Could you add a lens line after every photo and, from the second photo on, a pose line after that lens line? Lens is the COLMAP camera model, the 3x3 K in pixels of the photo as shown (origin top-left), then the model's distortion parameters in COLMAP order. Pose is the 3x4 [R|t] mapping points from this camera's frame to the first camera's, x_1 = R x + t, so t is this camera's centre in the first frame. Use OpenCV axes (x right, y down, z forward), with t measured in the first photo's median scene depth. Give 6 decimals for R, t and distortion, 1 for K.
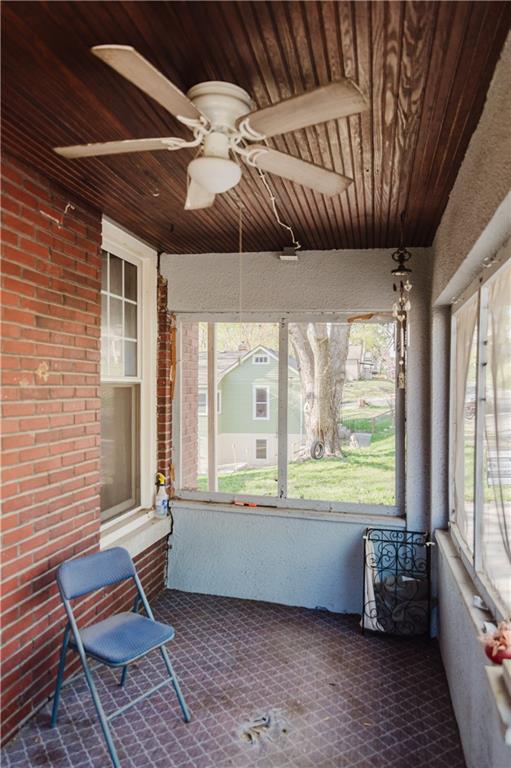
lens RADIAL K [[524.0, 0, 255.5], [0, 524.0, 384.0], [0, 0, 1]] dist [-0.004037, 0.000202]
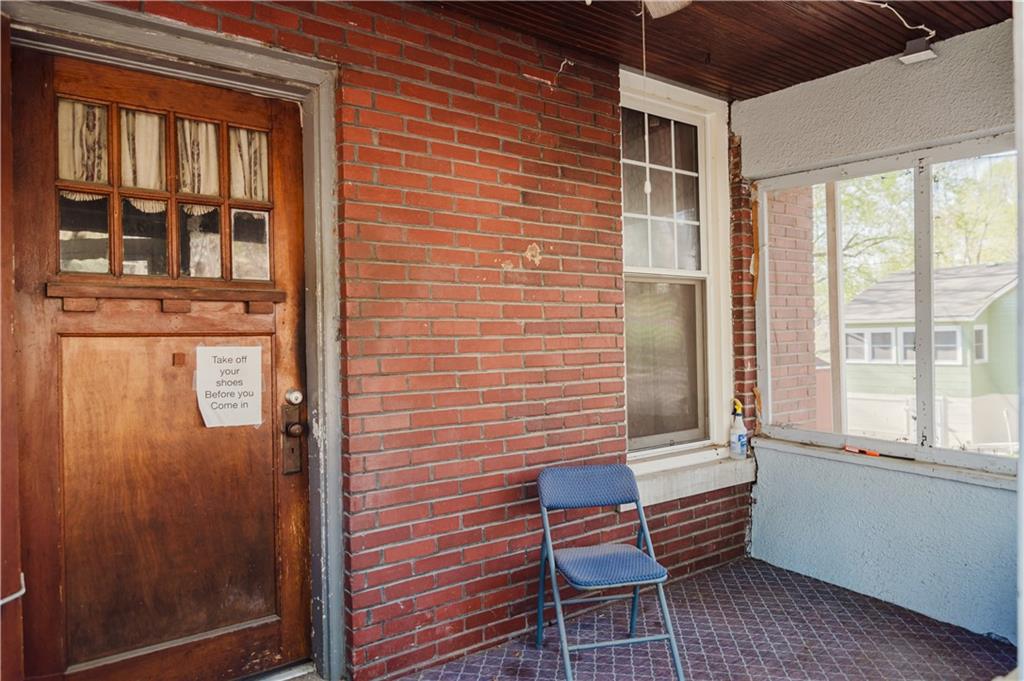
lens RADIAL K [[677.3, 0, 512.0], [0, 677.3, 340.5], [0, 0, 1]] dist [-0.000870, 0.002691]
pose [[0.750630, -0.012588, -0.660603, 0.238055], [0.019767, 0.999799, 0.003409, 0.086156], [0.660427, -0.015617, 0.750727, 0.076634]]
